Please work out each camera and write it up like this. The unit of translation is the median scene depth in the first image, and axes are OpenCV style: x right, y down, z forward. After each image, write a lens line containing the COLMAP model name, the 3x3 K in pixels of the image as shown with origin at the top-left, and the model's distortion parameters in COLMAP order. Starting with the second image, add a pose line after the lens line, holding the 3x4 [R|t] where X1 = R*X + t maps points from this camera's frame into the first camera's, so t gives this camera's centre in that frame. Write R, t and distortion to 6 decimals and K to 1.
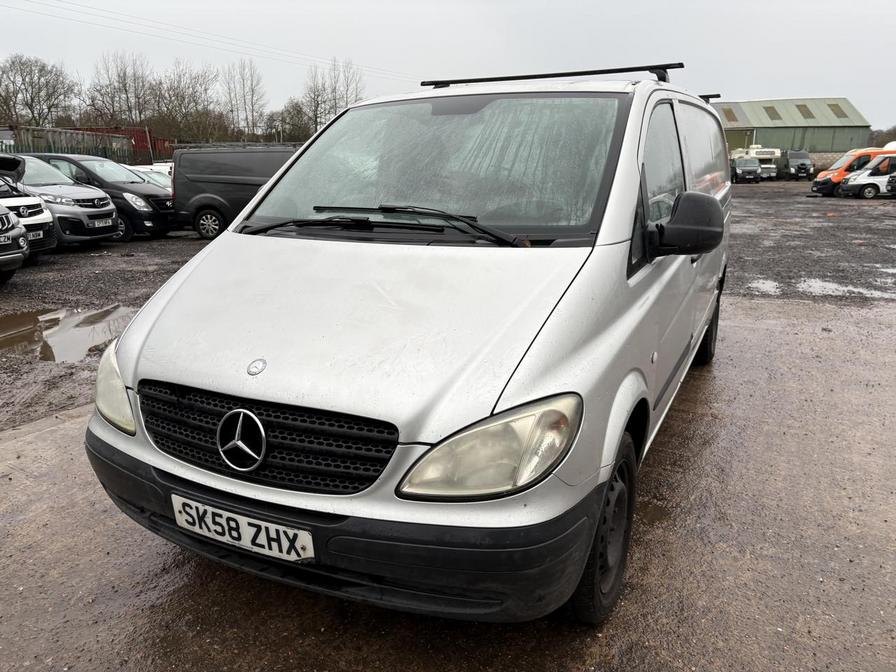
lens RADIAL K [[679.0, 0, 446.1], [0, 679.0, 338.8], [0, 0, 1]] dist [0.031834, -0.023934]
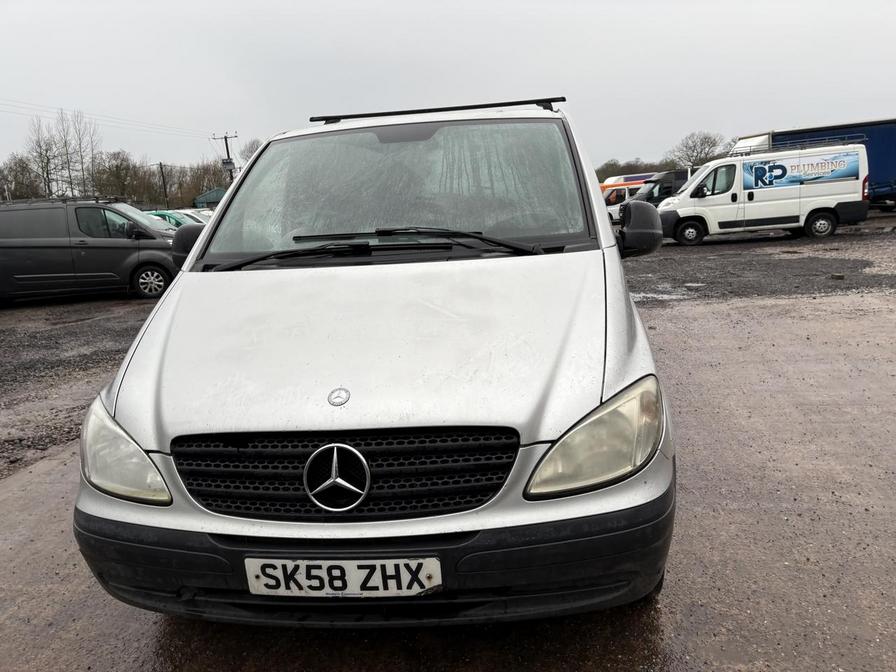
lens RADIAL K [[679.0, 0, 454.3], [0, 679.0, 334.1], [0, 0, 1]] dist [0.031834, -0.023934]
pose [[0.936356, -0.113873, 0.332069, -0.403054], [0.137905, 0.989201, -0.049644, 0.022633], [-0.322830, 0.092278, 0.941948, 0.059968]]
